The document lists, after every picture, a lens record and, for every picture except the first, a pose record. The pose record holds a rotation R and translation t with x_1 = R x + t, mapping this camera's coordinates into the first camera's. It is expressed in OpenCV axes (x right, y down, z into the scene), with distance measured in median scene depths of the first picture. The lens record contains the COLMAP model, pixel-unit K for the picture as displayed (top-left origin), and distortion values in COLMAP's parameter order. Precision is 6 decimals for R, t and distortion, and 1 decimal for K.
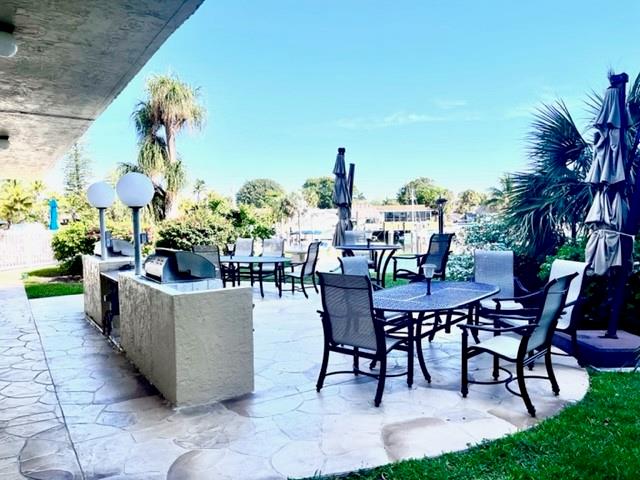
lens RADIAL K [[485.9, 0, 321.5], [0, 485.9, 242.6], [0, 0, 1]] dist [0.003022, -0.021090]
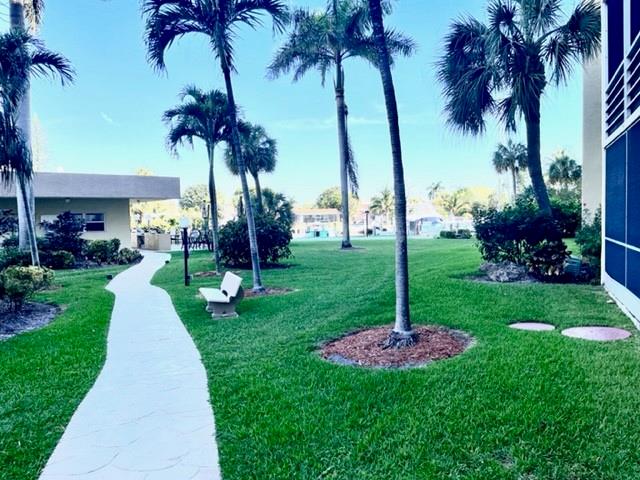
lens RADIAL K [[485.9, 0, 319.4], [0, 485.9, 240.9], [0, 0, 1]] dist [0.003022, -0.021090]
pose [[0.994338, -0.013058, 0.105462, 0.041711], [0.013708, 0.999891, -0.005441, 0.009237], [-0.105380, 0.006856, 0.994408, -0.205819]]
